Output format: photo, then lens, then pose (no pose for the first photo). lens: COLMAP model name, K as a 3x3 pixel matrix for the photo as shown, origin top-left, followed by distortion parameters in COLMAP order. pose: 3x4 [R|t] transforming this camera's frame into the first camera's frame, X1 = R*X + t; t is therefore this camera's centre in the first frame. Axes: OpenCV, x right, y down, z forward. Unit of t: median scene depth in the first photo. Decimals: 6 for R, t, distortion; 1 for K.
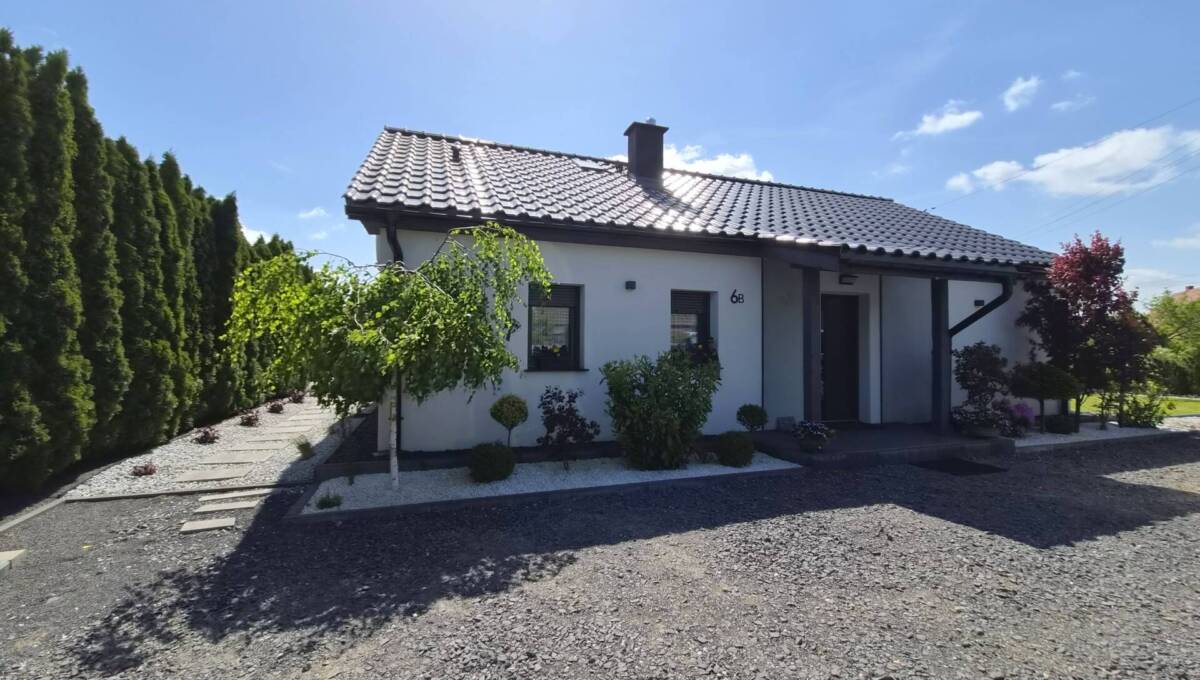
lens RADIAL K [[485.8, 0, 598.5], [0, 485.8, 339.1], [0, 0, 1]] dist [0.000960, -0.000307]
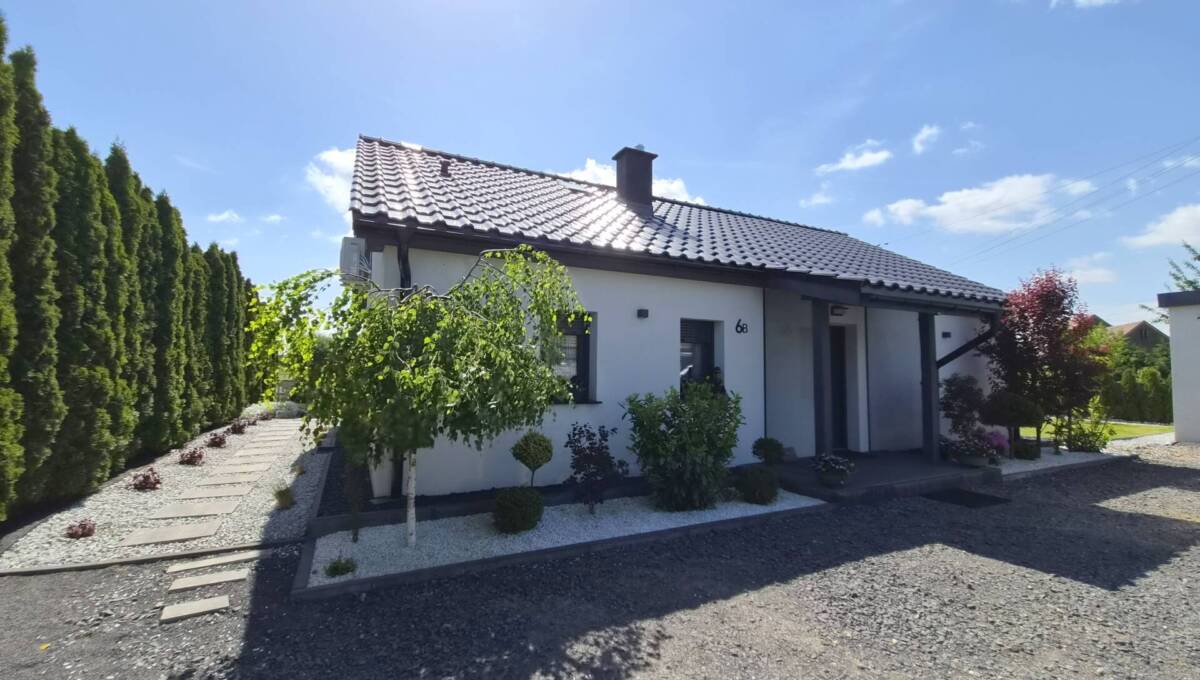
lens RADIAL K [[483.7, 0, 592.9], [0, 483.7, 331.9], [0, 0, 1]] dist [0.016983, -0.012464]
pose [[0.992142, 0.016961, 0.123965, -0.183383], [-0.010425, 0.998530, -0.053184, -0.025482], [-0.124685, 0.051474, 0.990860, 0.071564]]
